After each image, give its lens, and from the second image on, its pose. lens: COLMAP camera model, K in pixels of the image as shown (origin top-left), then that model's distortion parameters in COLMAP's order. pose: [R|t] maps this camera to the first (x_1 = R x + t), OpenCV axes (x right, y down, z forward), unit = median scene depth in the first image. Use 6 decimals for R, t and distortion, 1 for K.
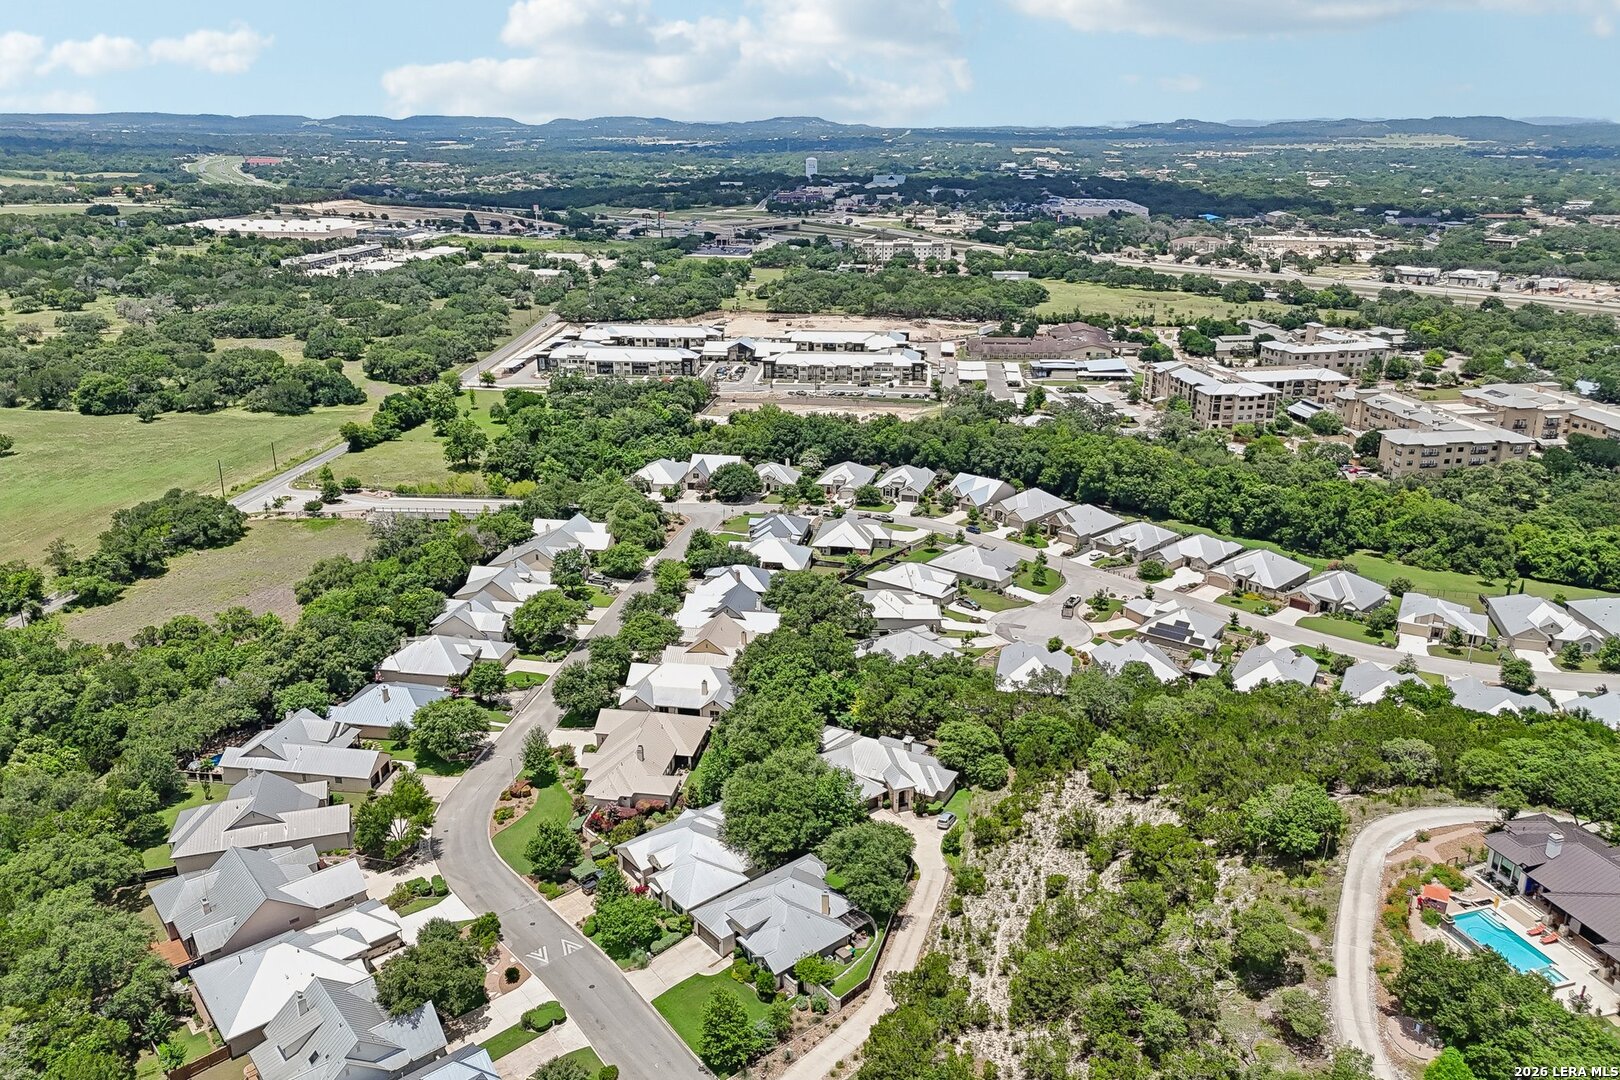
lens RADIAL K [[1192.5, 0, 812.9], [0, 1192.5, 542.7], [0, 0, 1]] dist [0.067547, -0.057802]
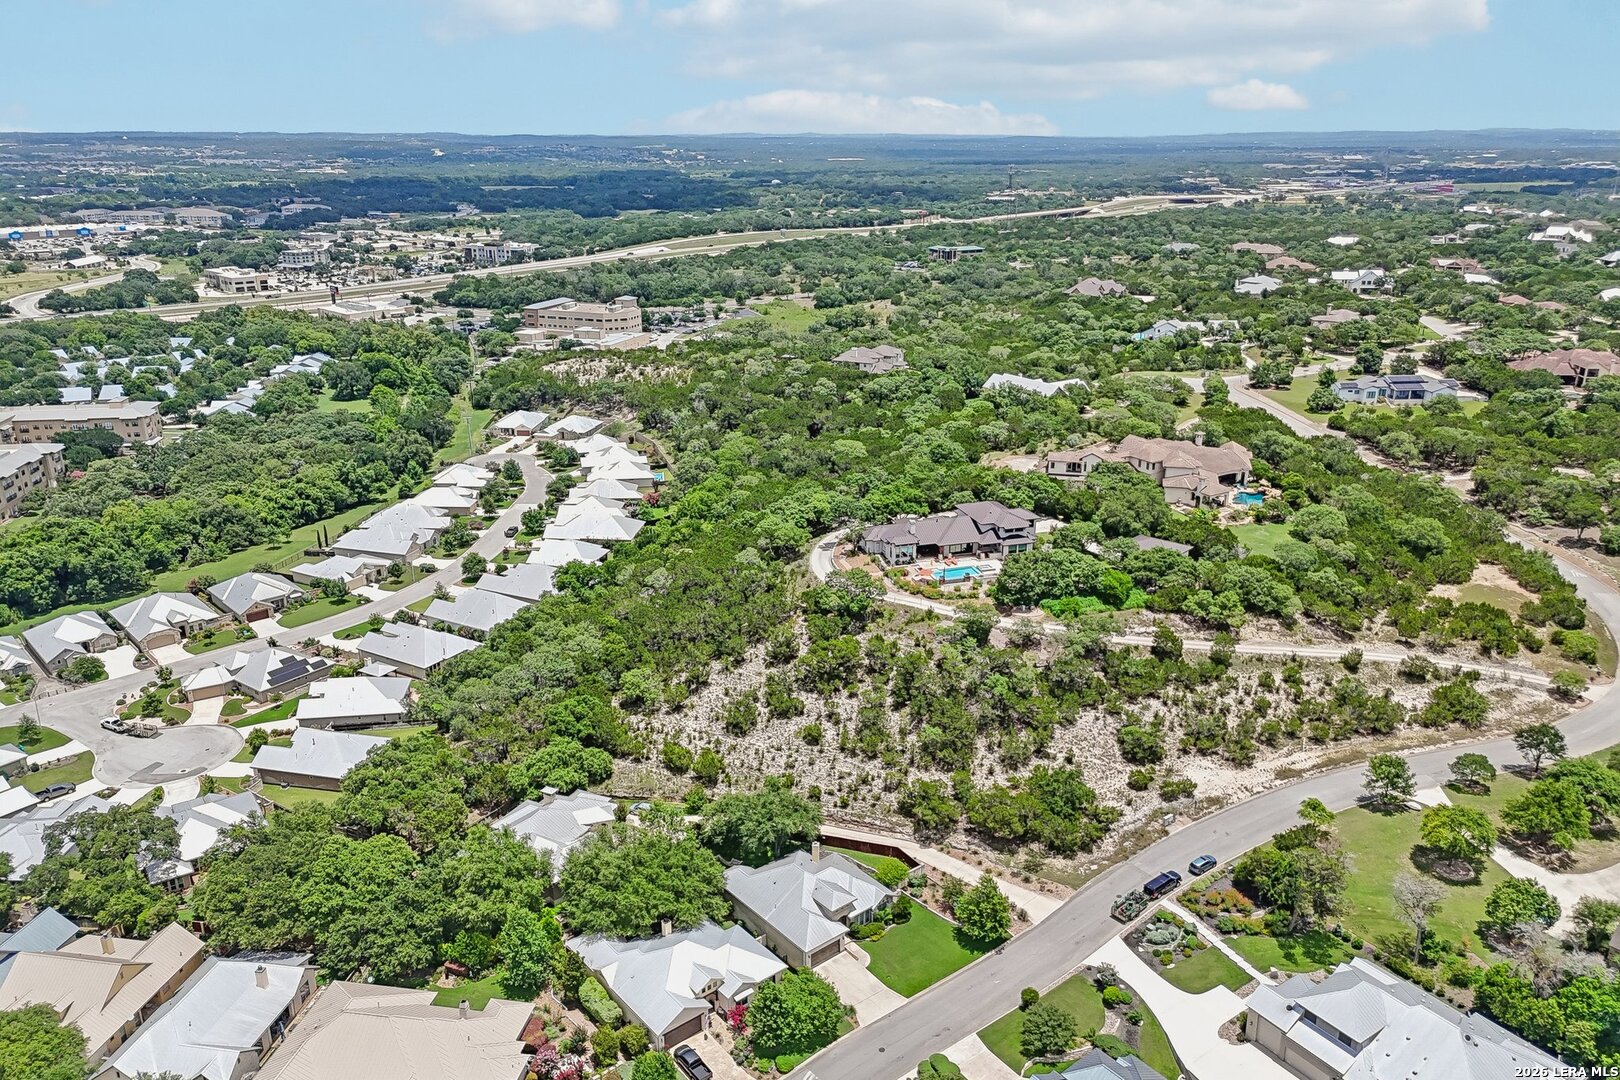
lens RADIAL K [[1192.5, 0, 810.6], [0, 1192.5, 538.5], [0, 0, 1]] dist [0.067547, -0.057802]
pose [[0.003847, -0.324448, 0.945896, -0.624005], [0.334246, 0.891916, 0.304573, -0.189466], [-0.942478, 0.314991, 0.111876, 0.550978]]
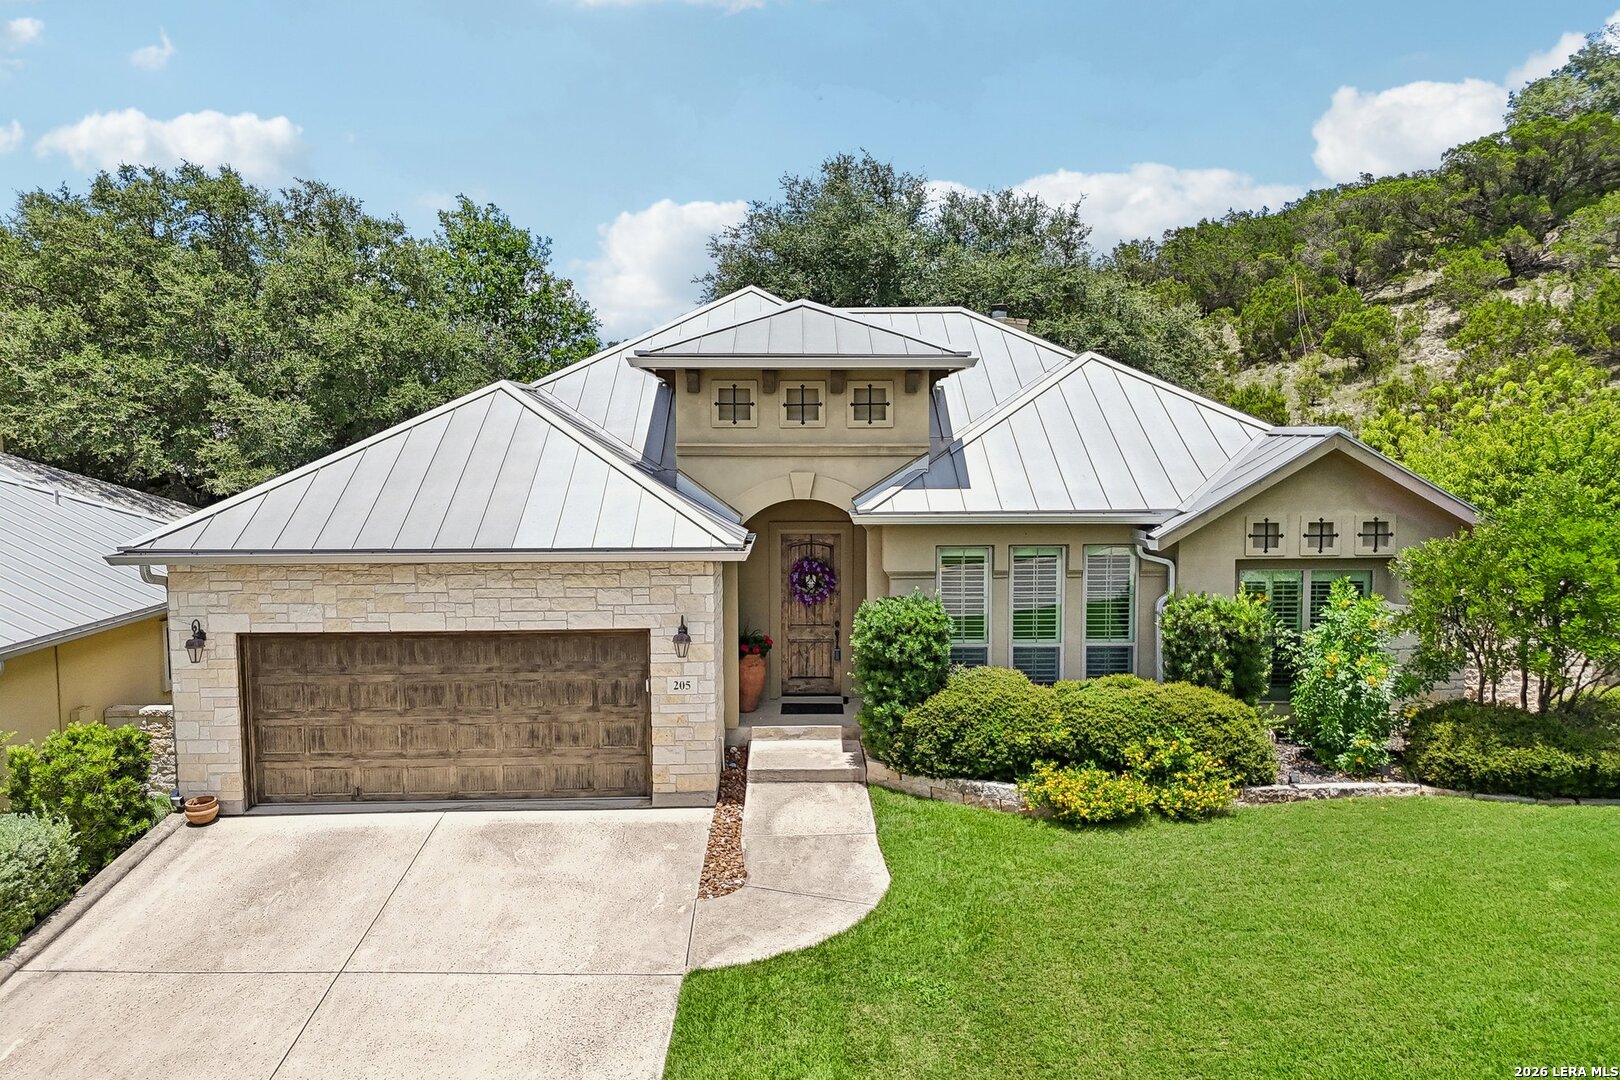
lens RADIAL K [[1192.5, 0, 805.9], [0, 1192.5, 526.2], [0, 0, 1]] dist [0.067547, -0.057802]
pose [[0.633767, -0.060512, 0.771154, -0.096611], [0.260812, 0.955274, -0.139387, 0.231706], [-0.728229, 0.289465, 0.621203, 0.635540]]
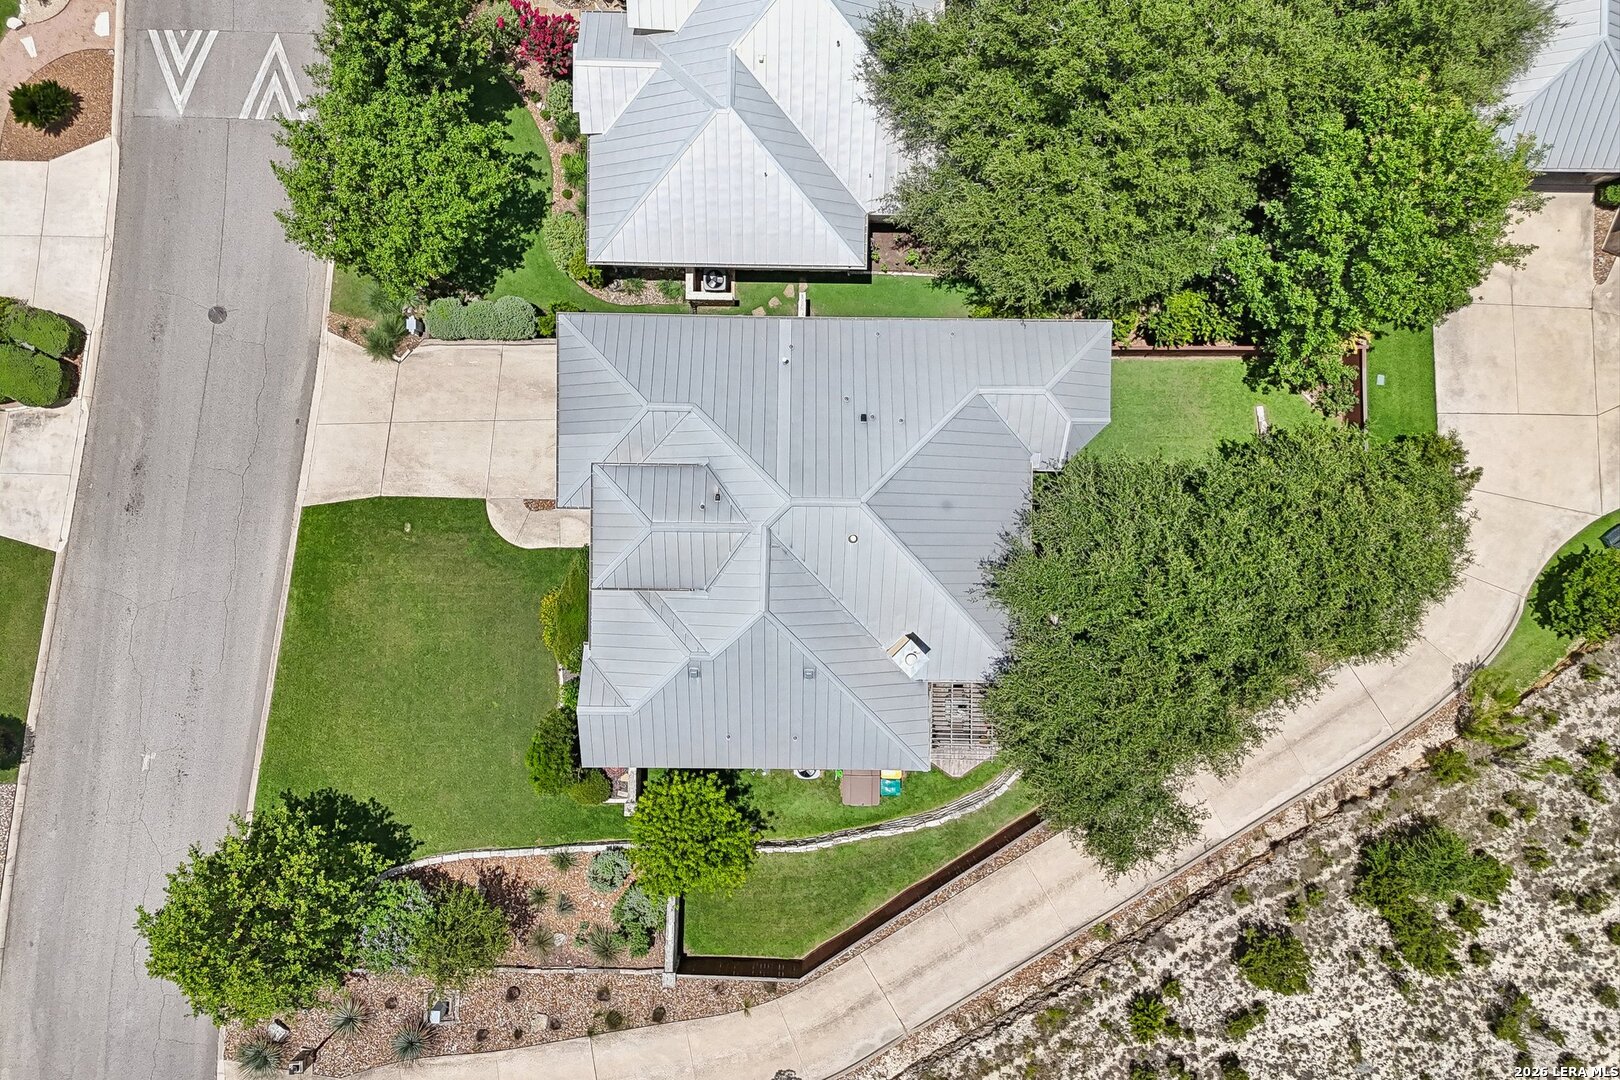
lens RADIAL K [[1192.5, 0, 808.1], [0, 1192.5, 542.5], [0, 0, 1]] dist [0.067547, -0.057802]
pose [[0.760083, 0.649761, 0.009253, -0.018010], [-0.225572, 0.250464, 0.941480, 0.030119], [0.609419, -0.717690, 0.336940, 0.631094]]
